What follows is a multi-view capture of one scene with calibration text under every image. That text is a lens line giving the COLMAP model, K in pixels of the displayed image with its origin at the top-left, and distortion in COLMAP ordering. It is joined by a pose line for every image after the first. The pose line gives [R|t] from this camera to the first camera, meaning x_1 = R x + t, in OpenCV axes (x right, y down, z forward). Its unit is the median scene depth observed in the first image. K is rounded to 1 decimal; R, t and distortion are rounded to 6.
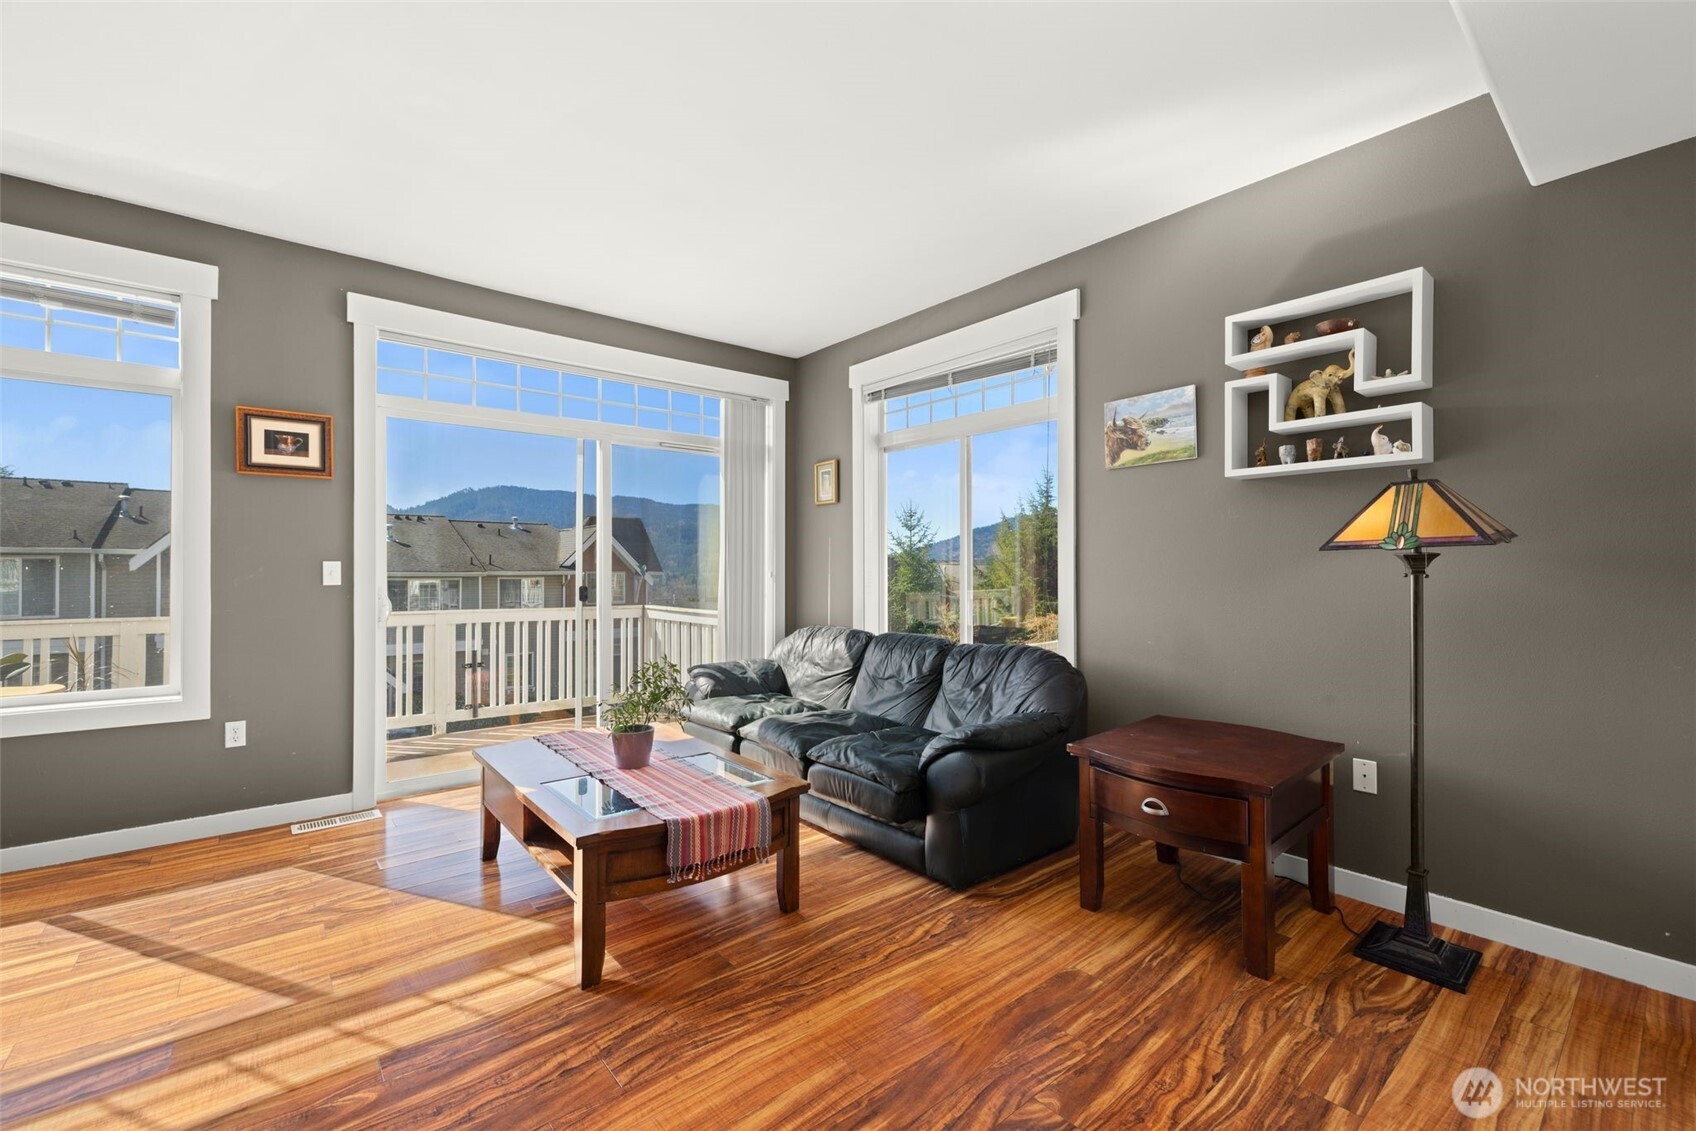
lens RADIAL K [[723.7, 0, 855.7], [0, 723.7, 565.4], [0, 0, 1]] dist [0.000903, -0.000103]
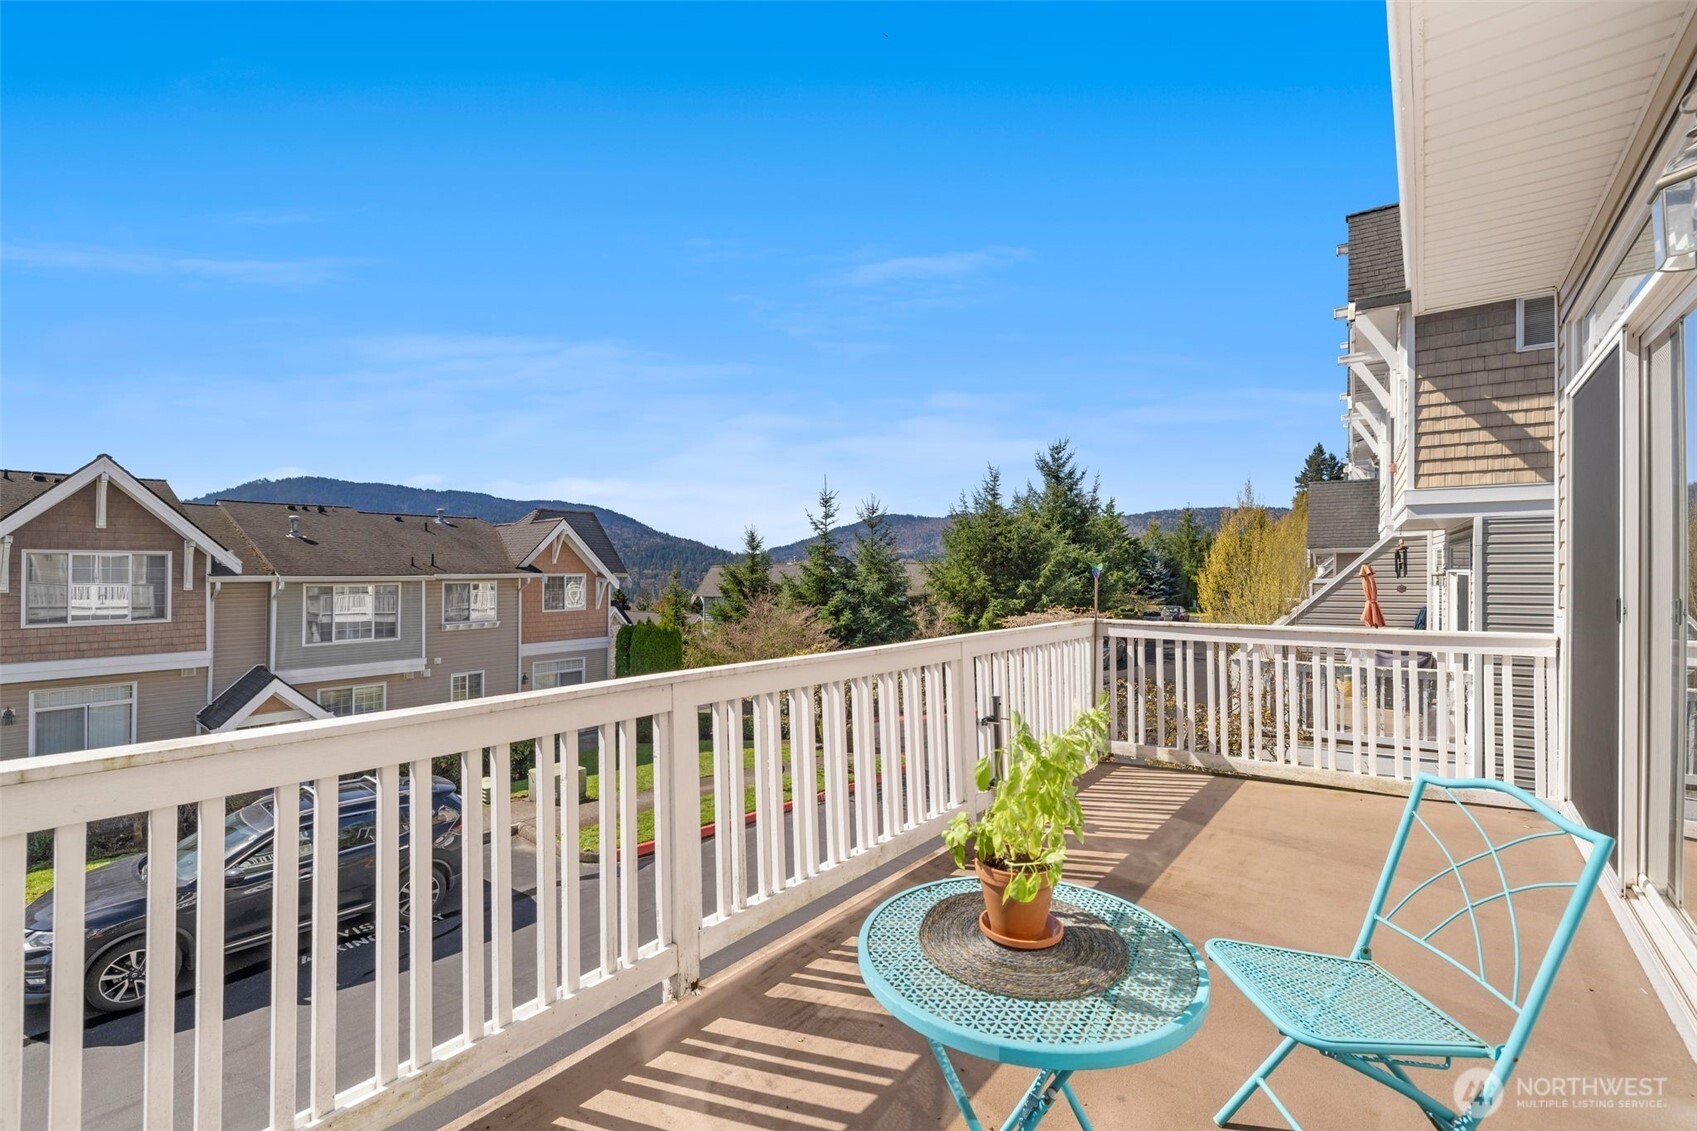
lens RADIAL K [[724.1, 0, 847.9], [0, 724.1, 561.8], [0, 0, 1]] dist [0.000903, -0.000103]
pose [[0.981801, -0.004286, 0.189862, -1.731457], [0.004946, 0.999983, -0.003004, -0.008861], [-0.189846, 0.003888, 0.981806, 0.920643]]
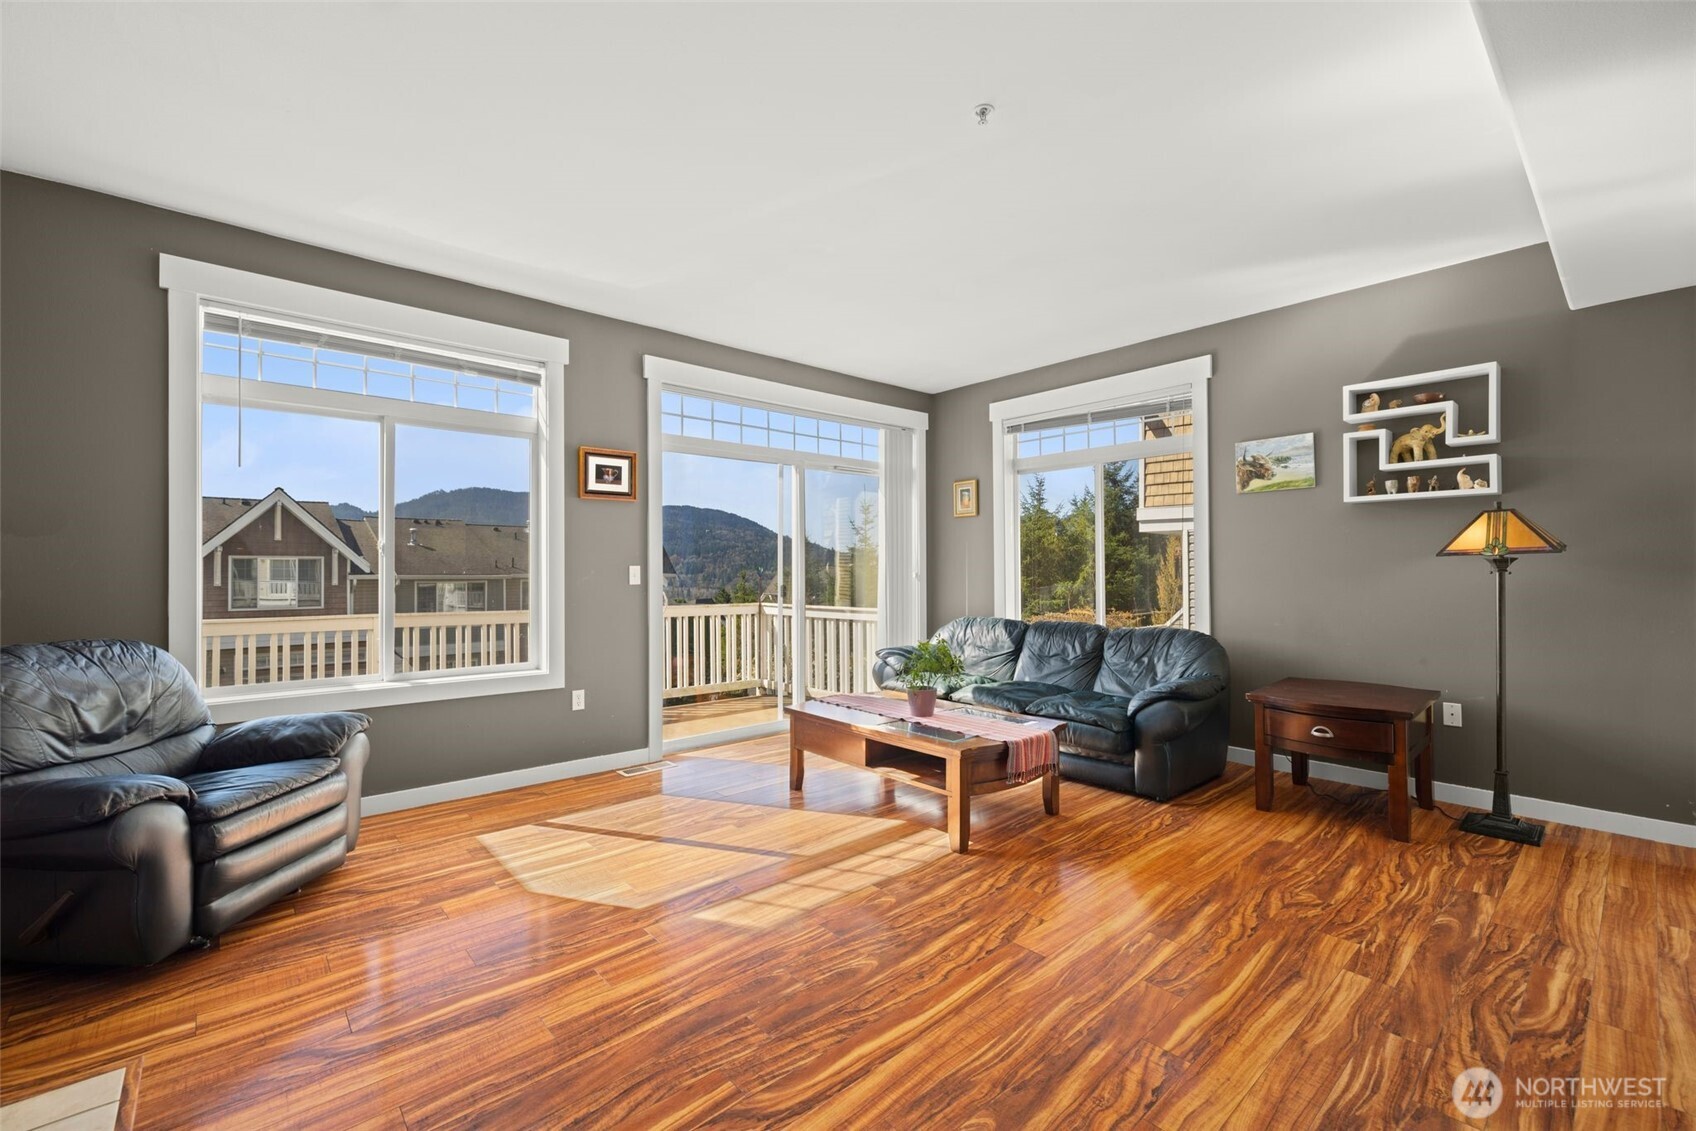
lens RADIAL K [[723.7, 0, 850.1], [0, 723.7, 563.4], [0, 0, 1]] dist [0.000903, -0.000103]
pose [[0.999658, -0.004148, 0.025803, -0.459357], [0.004254, 0.999983, -0.004064, -0.003789], [-0.025786, 0.004172, 0.999659, -0.347859]]
